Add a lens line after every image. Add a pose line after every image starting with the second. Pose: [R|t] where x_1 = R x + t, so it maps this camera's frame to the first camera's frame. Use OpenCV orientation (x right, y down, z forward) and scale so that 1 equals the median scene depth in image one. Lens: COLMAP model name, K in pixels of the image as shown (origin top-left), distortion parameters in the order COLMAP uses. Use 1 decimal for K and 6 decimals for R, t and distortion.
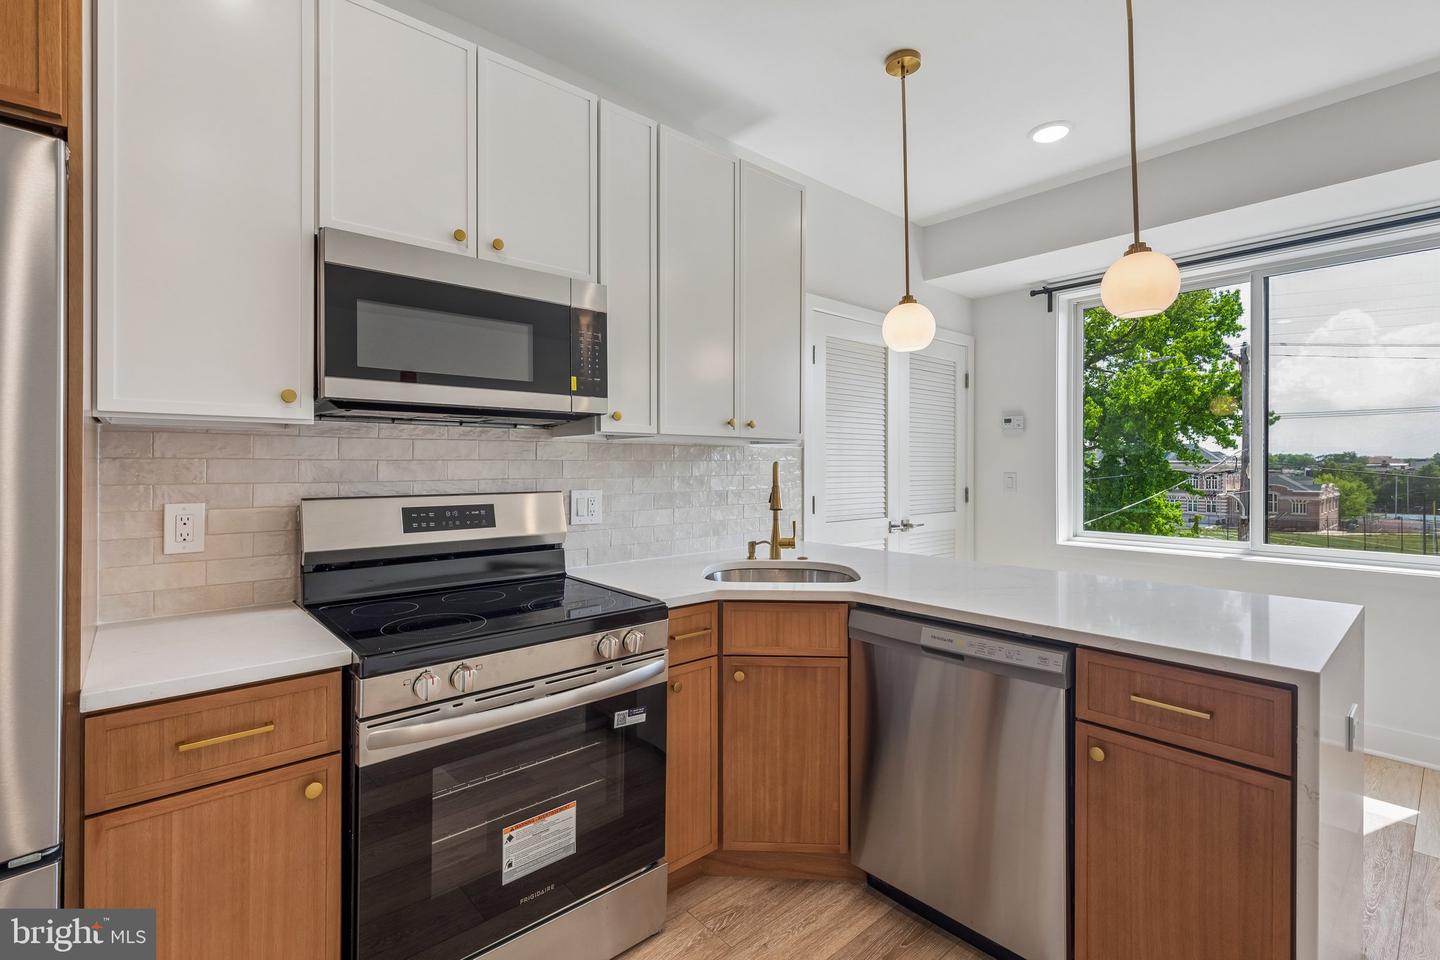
lens RADIAL K [[656.8, 0, 724.1], [0, 656.8, 464.7], [0, 0, 1]] dist [0.012822, -0.002138]
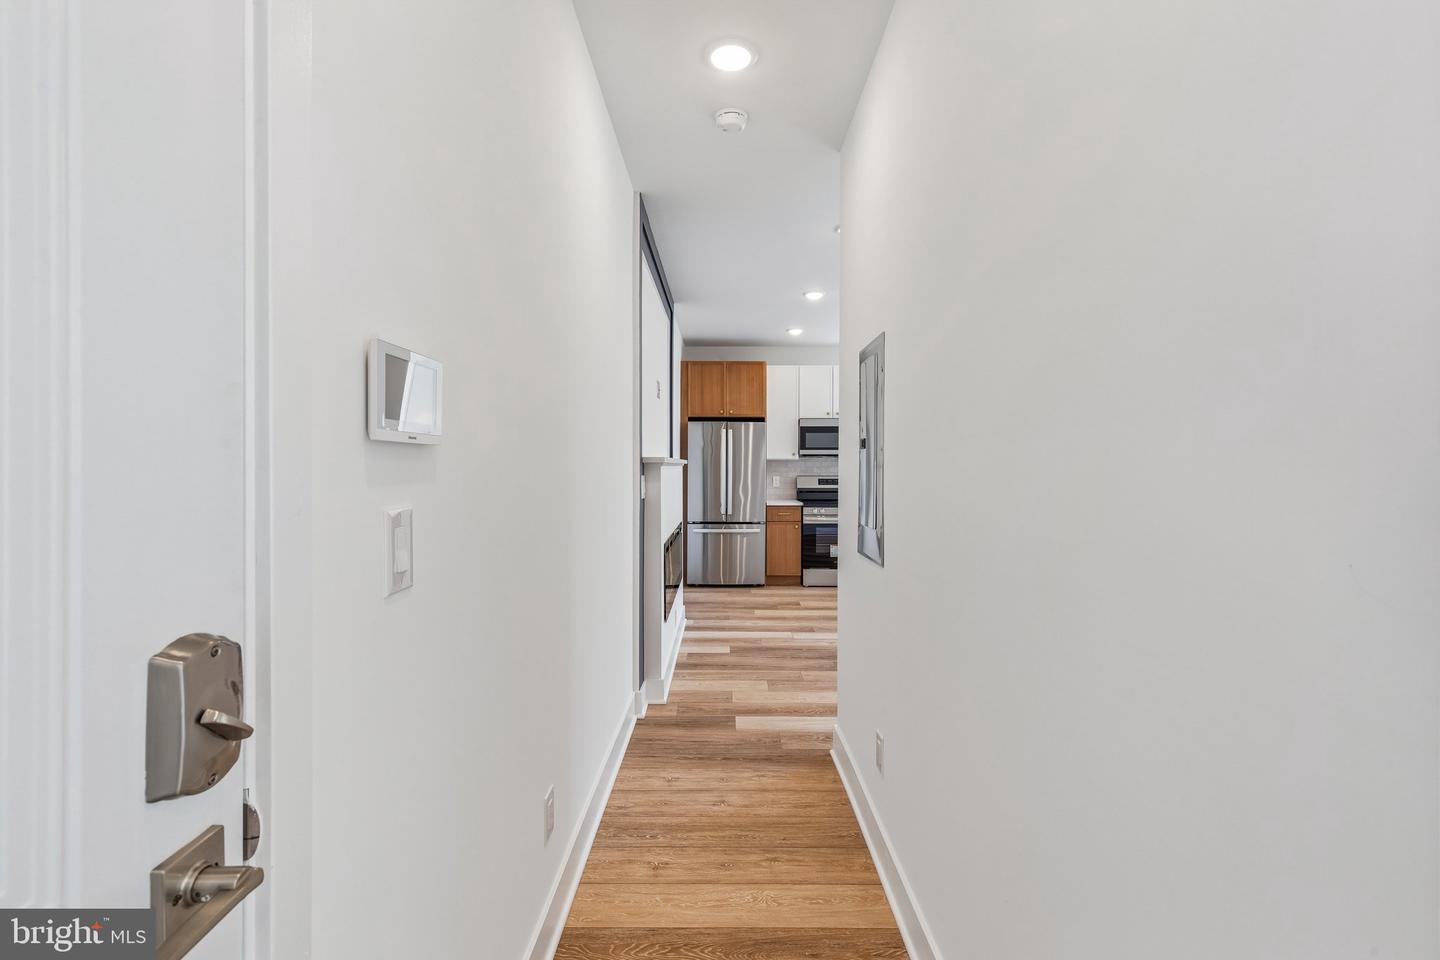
lens RADIAL K [[656.8, 0, 719.0], [0, 656.8, 471.1], [0, 0, 1]] dist [0.012822, -0.002138]
pose [[0.741817, 0.005881, -0.670576, 1.738353], [0.001578, 0.999943, 0.010514, -0.024843], [0.670600, -0.008858, 0.741766, -2.365277]]
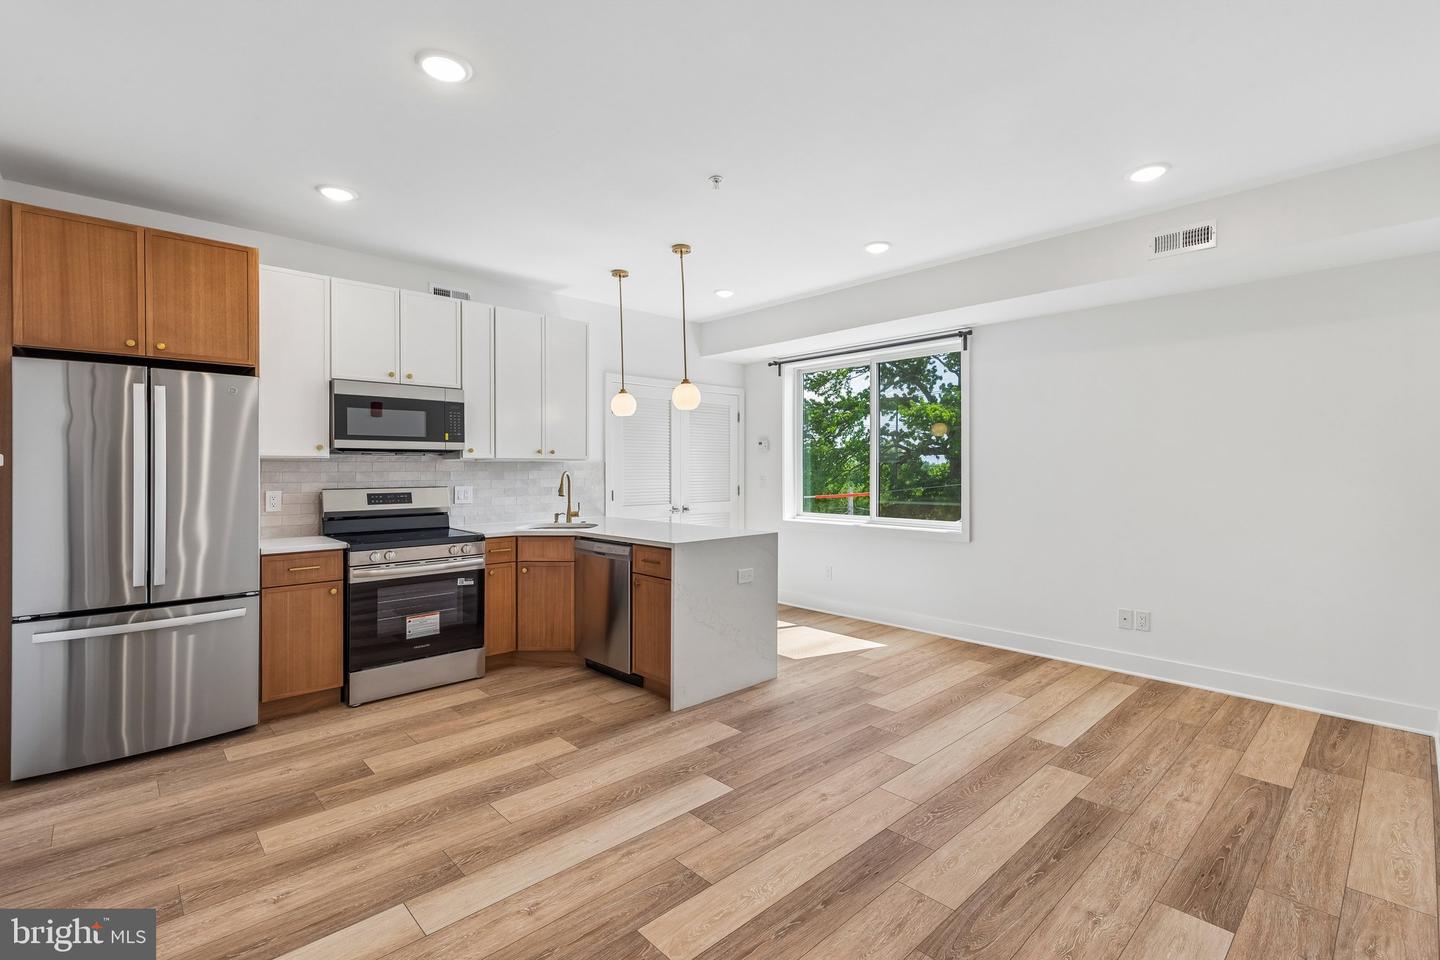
lens RADIAL K [[656.8, 0, 725.8], [0, 656.8, 468.3], [0, 0, 1]] dist [0.012822, -0.002138]
pose [[0.999430, -0.001936, 0.033707, 0.633387], [0.001874, 0.999997, 0.001865, -0.020998], [-0.033710, -0.001801, 0.999430, -1.236947]]
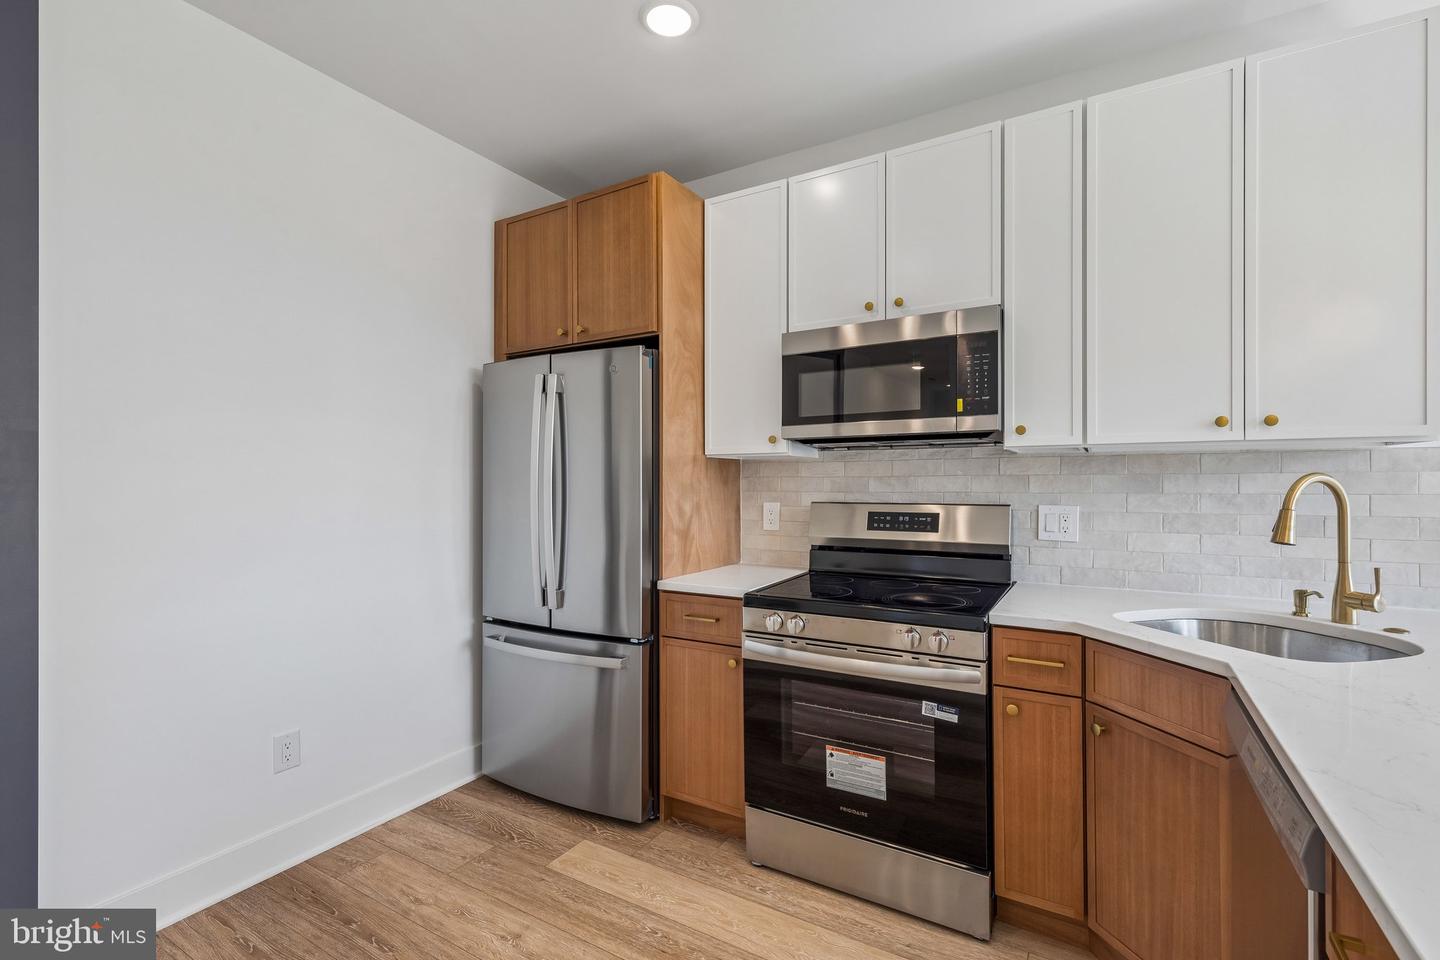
lens RADIAL K [[656.8, 0, 719.4], [0, 656.8, 477.1], [0, 0, 1]] dist [0.012822, -0.002138]
pose [[0.298195, -0.007516, -0.954475, 0.707531], [0.004210, 0.999970, -0.006559, 0.001434], [0.954496, -0.002063, 0.298217, 0.294482]]
